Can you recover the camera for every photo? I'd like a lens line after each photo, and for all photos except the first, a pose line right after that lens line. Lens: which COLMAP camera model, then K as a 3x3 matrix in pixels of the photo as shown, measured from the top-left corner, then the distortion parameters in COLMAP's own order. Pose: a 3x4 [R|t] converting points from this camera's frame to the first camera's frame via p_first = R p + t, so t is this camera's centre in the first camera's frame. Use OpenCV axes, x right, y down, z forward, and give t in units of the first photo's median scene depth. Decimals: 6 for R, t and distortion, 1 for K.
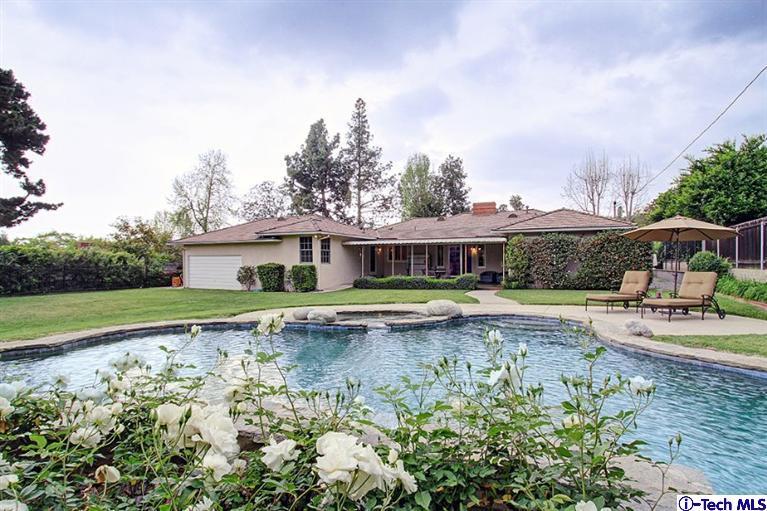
lens RADIAL K [[387.9, 0, 366.5], [0, 387.9, 273.7], [0, 0, 1]] dist [-0.013382, 0.003155]
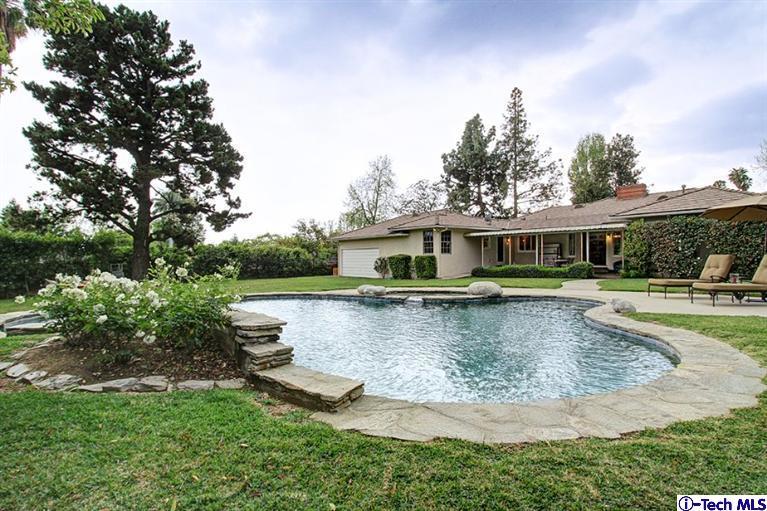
lens RADIAL K [[387.9, 0, 386.7], [0, 387.9, 254.5], [0, 0, 1]] dist [-0.013382, 0.003155]
pose [[0.922211, -0.014345, -0.386421, 0.116091], [0.001711, 0.999453, -0.033019, 0.007817], [0.386684, 0.029790, 0.921731, -0.052132]]
